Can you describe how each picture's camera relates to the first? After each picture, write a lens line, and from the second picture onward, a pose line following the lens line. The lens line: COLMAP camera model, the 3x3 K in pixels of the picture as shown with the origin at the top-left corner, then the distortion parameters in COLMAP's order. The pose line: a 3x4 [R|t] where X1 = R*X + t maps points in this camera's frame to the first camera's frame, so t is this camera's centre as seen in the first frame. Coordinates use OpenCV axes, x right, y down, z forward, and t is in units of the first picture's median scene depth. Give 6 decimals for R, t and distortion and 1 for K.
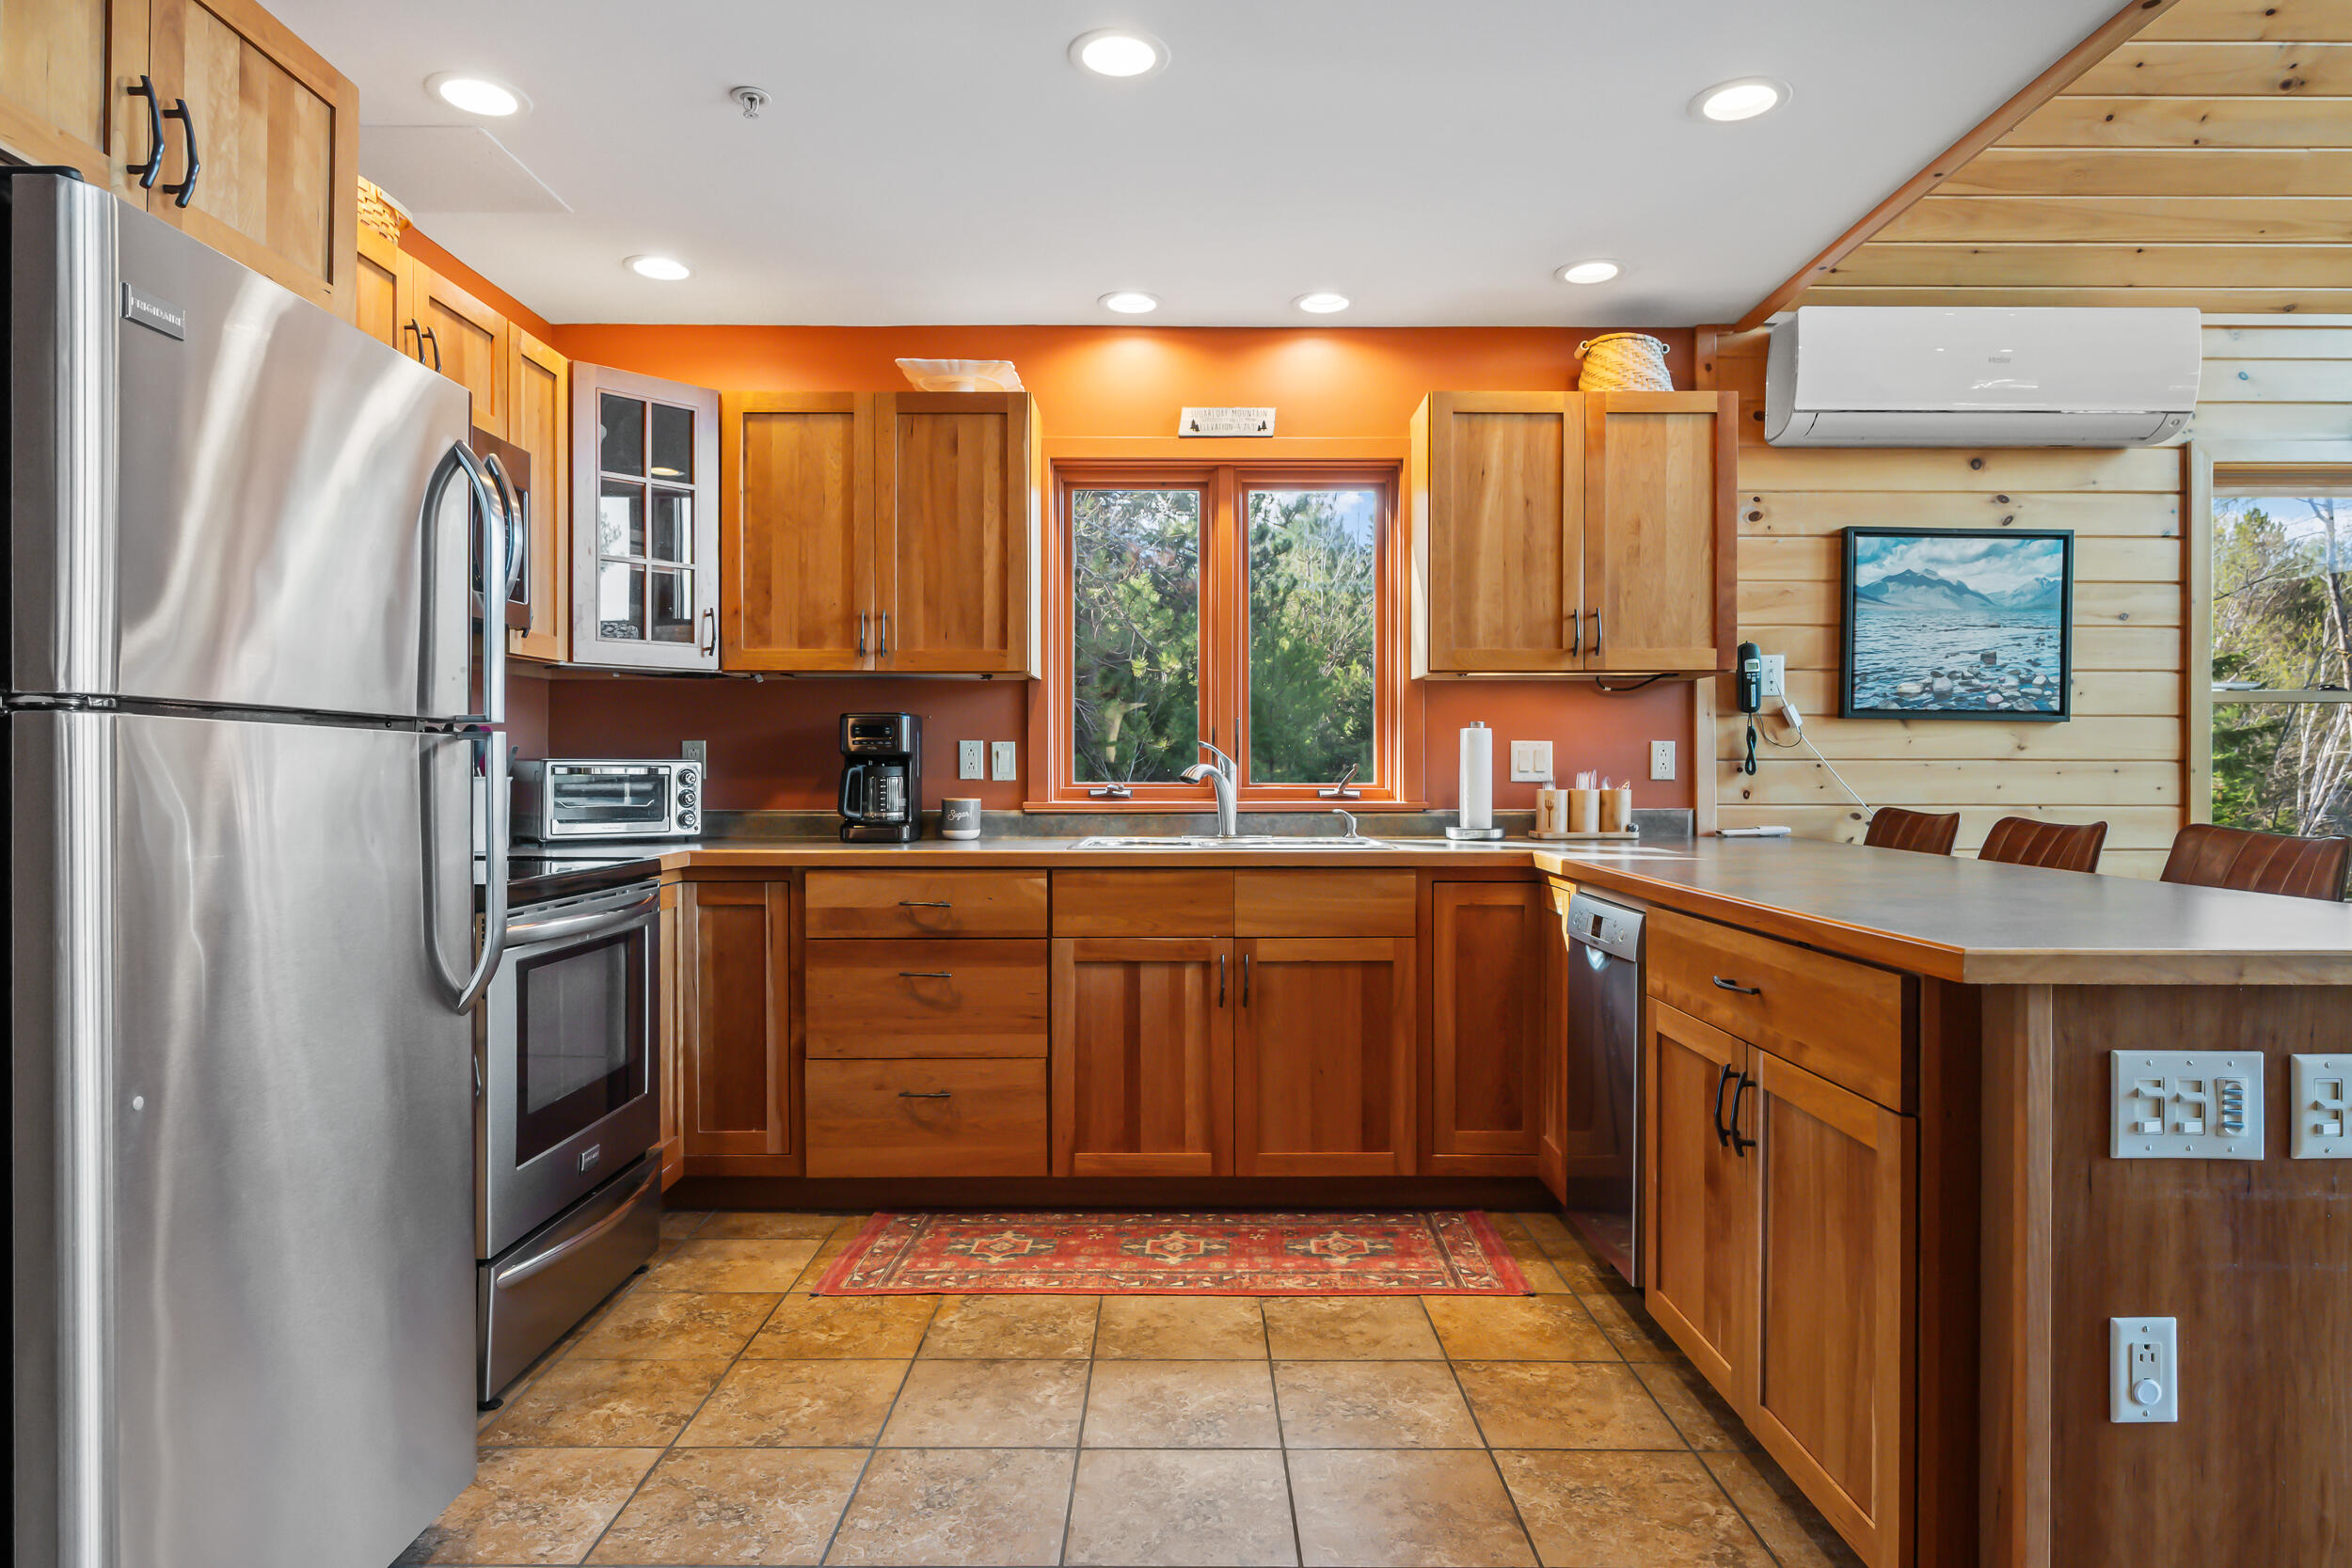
lens RADIAL K [[1371.2, 0, 1182.4], [0, 1371.2, 766.8], [0, 0, 1]] dist [0.001866, -0.002216]
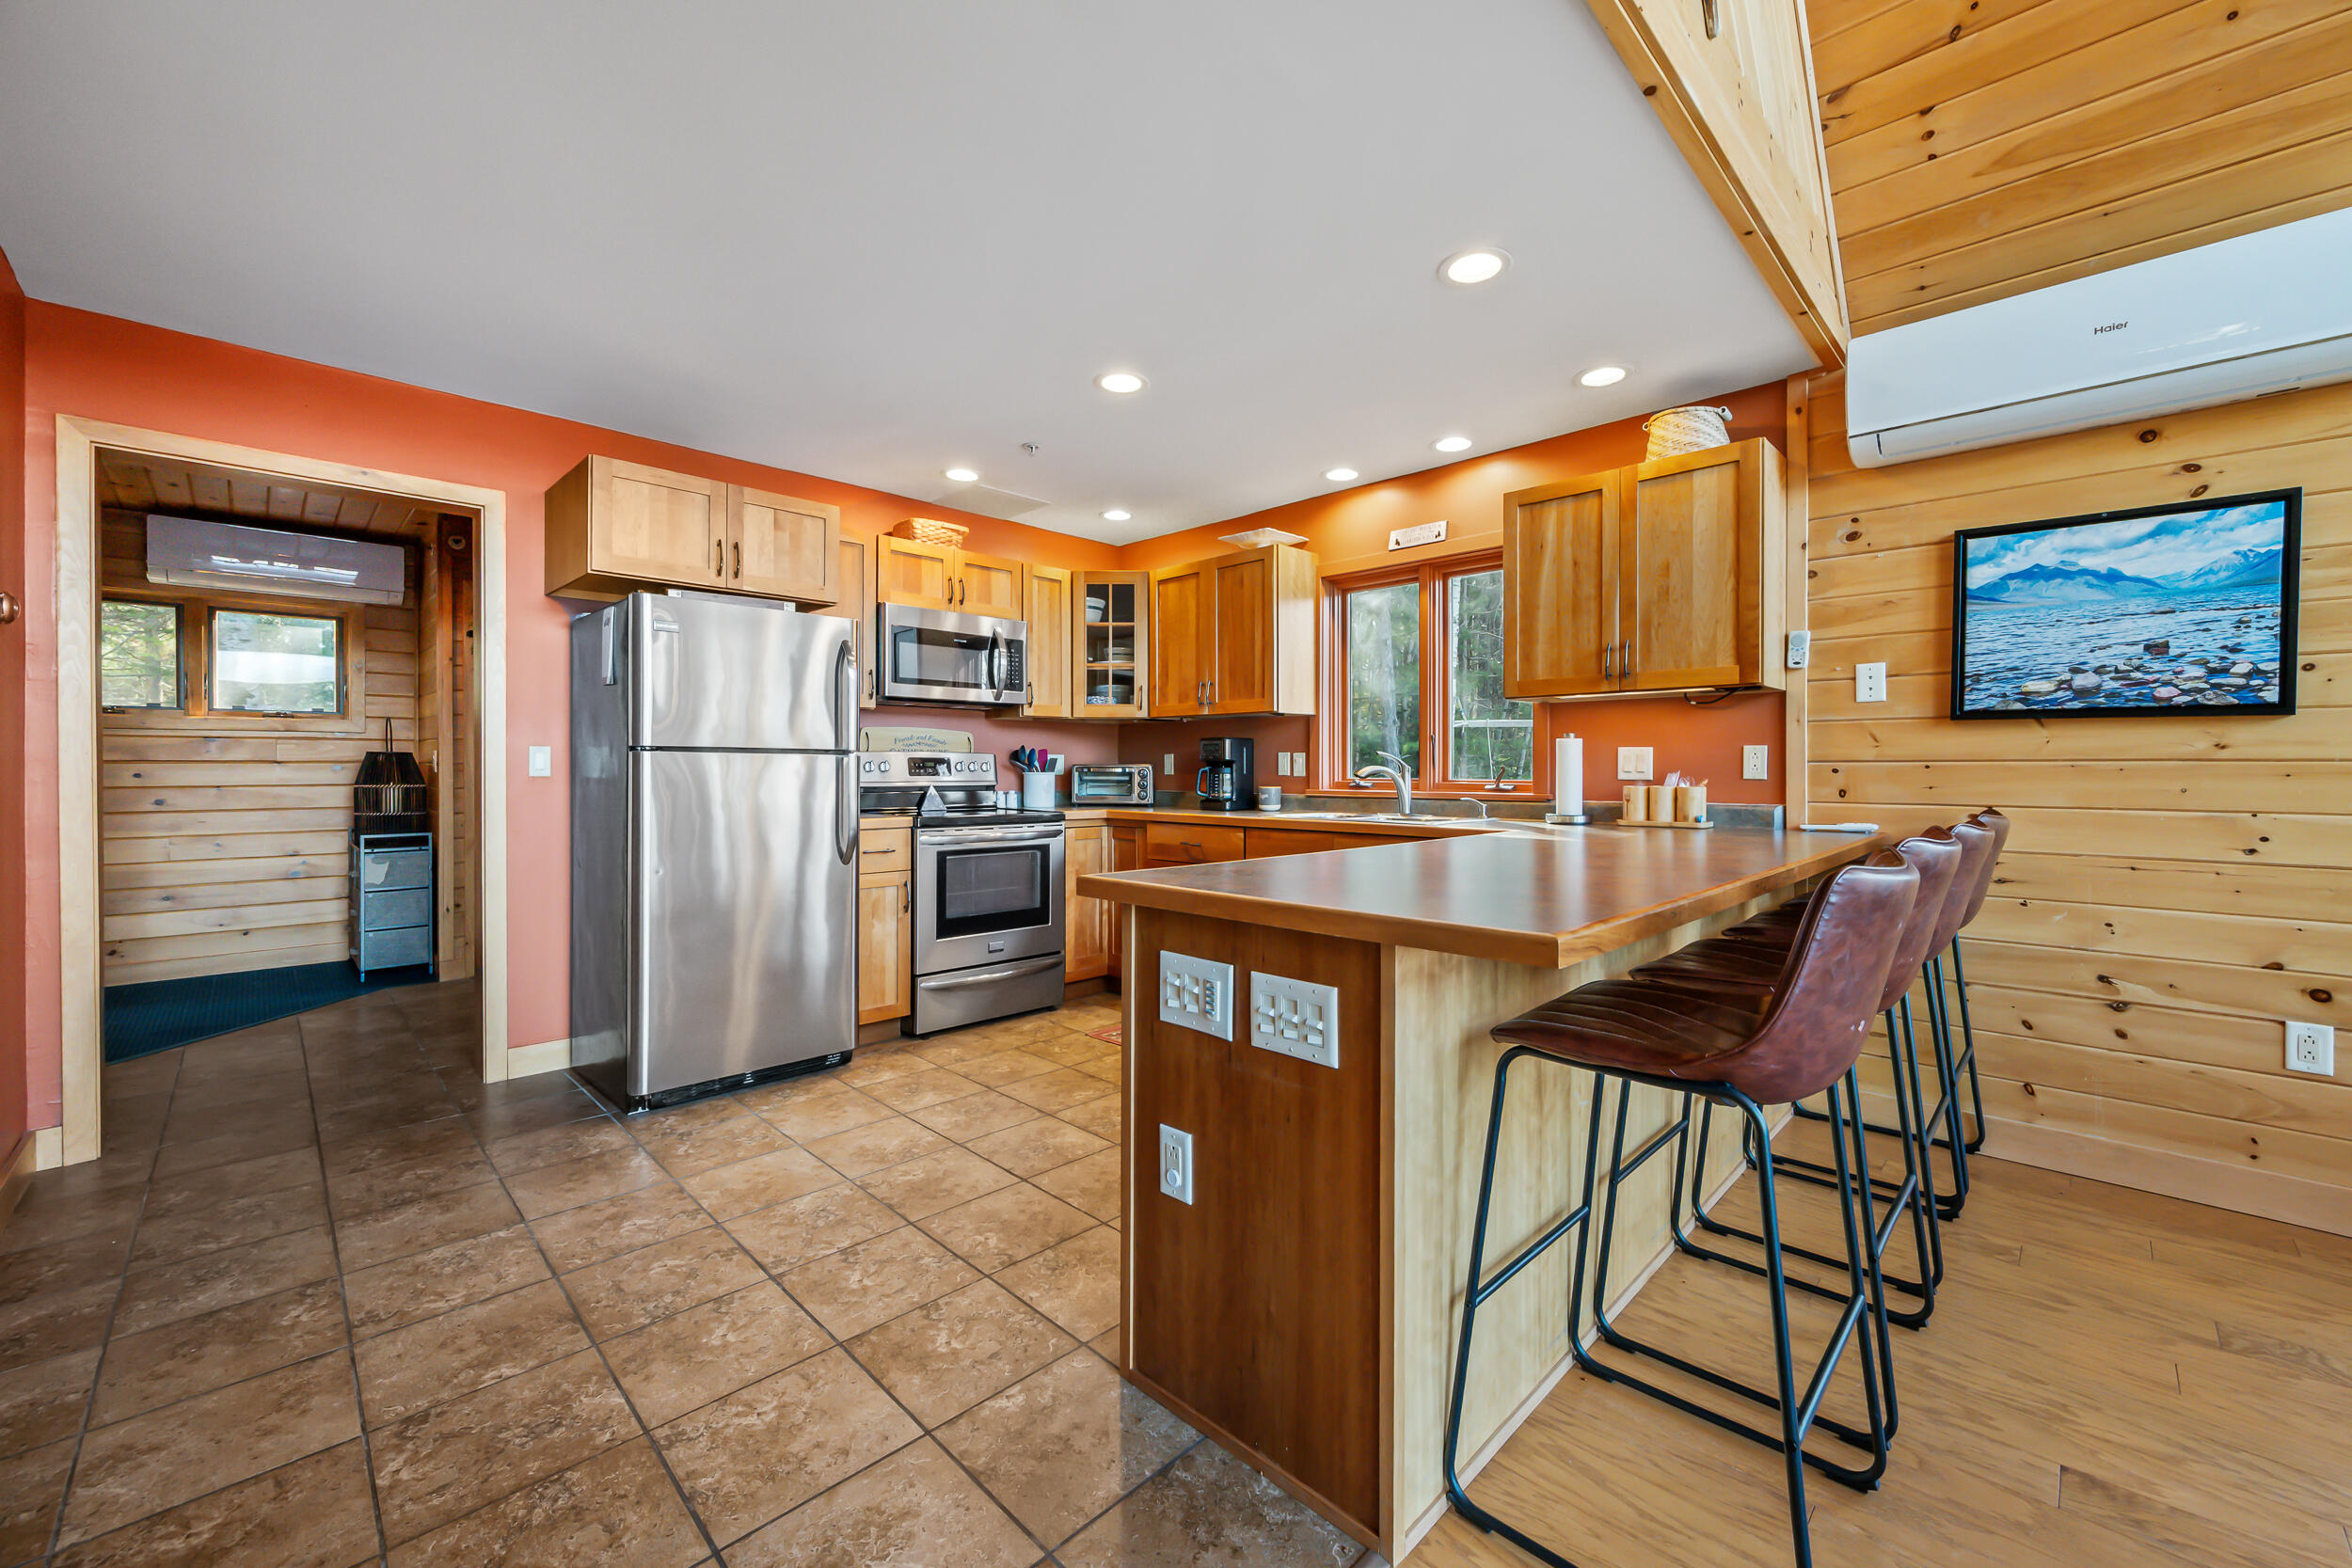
lens RADIAL K [[926.1, 0, 1175.0], [0, 926.1, 763.7], [0, 0, 1]] dist [0.003519, -0.000202]
pose [[0.705852, -0.002951, -0.708353, 0.565406], [-0.000494, 0.999989, -0.004658, 0.000271], [0.708359, 0.003638, 0.705843, 0.107668]]
